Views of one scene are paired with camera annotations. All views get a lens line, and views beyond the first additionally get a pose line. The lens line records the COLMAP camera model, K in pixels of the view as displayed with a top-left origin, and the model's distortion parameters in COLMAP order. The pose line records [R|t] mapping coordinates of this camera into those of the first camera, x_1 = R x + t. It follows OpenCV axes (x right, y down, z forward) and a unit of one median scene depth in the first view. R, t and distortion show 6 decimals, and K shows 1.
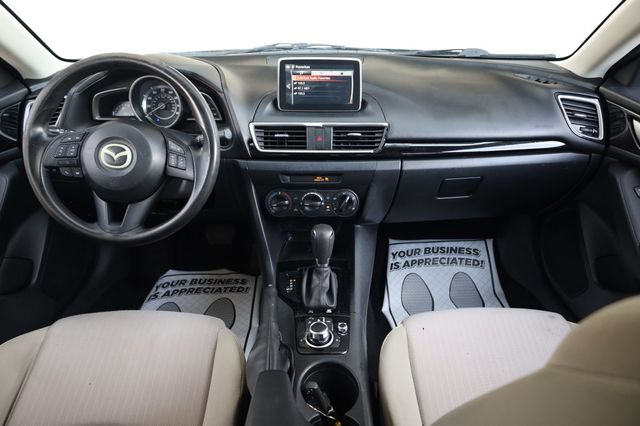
lens RADIAL K [[455.0, 0, 320.0], [0, 455.0, 213.0], [0, 0, 1]] dist [0.006706, 0.002770]
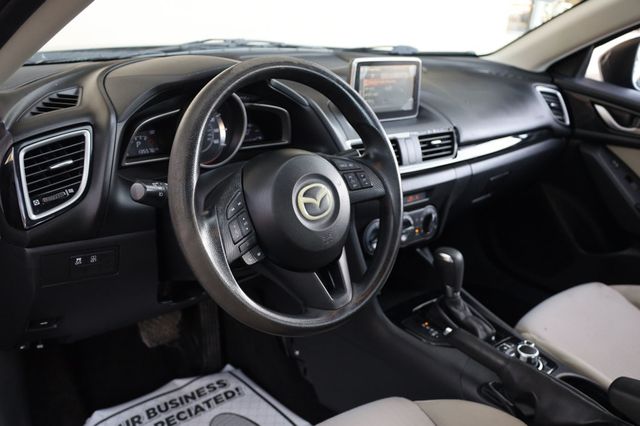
lens RADIAL K [[638.1, 0, 320.0], [0, 638.1, 213.0], [0, 0, 1]] dist [-0.007977, -0.006029]
pose [[0.732967, -0.175662, 0.657193, -0.913800], [0.229589, 0.973279, 0.004089, -0.094277], [-0.640350, 0.147887, 0.753712, 0.230524]]
